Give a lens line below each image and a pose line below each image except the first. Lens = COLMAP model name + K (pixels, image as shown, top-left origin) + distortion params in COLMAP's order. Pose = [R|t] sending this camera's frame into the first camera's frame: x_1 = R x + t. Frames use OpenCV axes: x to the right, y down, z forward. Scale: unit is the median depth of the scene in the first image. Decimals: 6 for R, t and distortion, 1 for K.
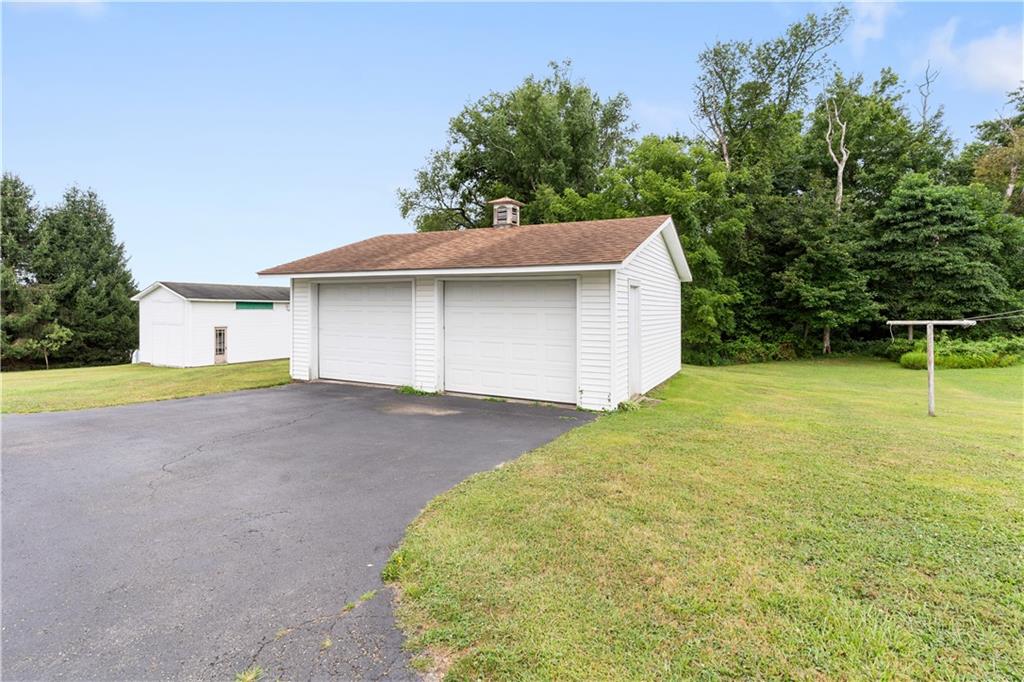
lens RADIAL K [[504.7, 0, 510.5], [0, 504.7, 318.2], [0, 0, 1]] dist [-0.000731, -0.000053]
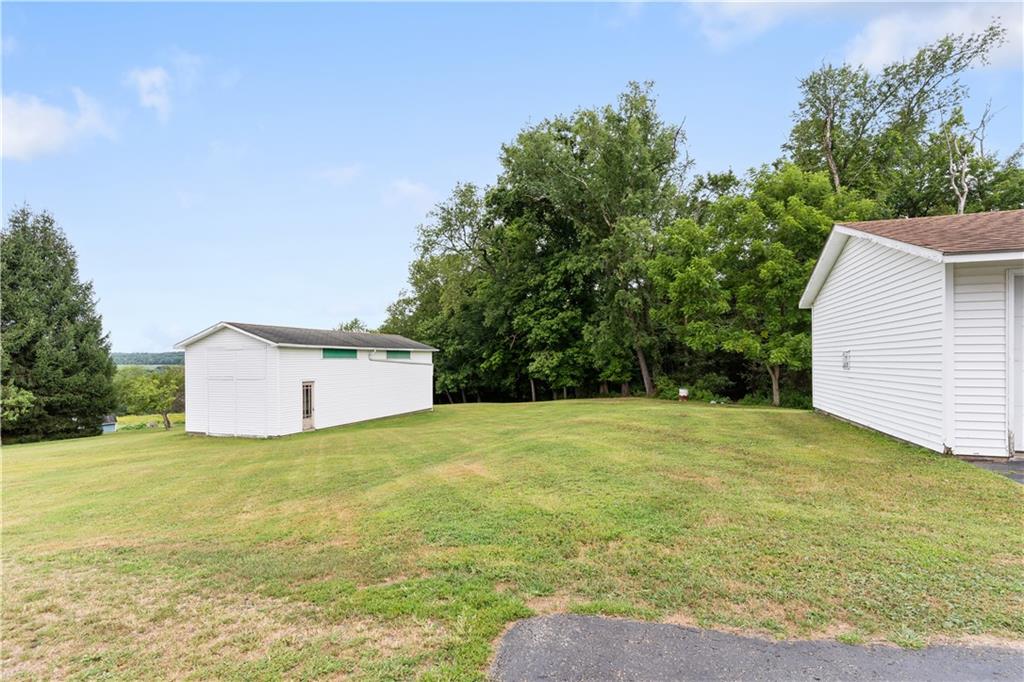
lens RADIAL K [[496.5, 0, 512.8], [0, 496.5, 368.4], [0, 0, 1]] dist [-0.000608, -0.000387]
pose [[0.988332, -0.021043, 0.150851, -0.262277], [0.022058, 0.999744, -0.005056, 0.005538], [-0.150706, 0.008325, 0.988544, 0.146319]]
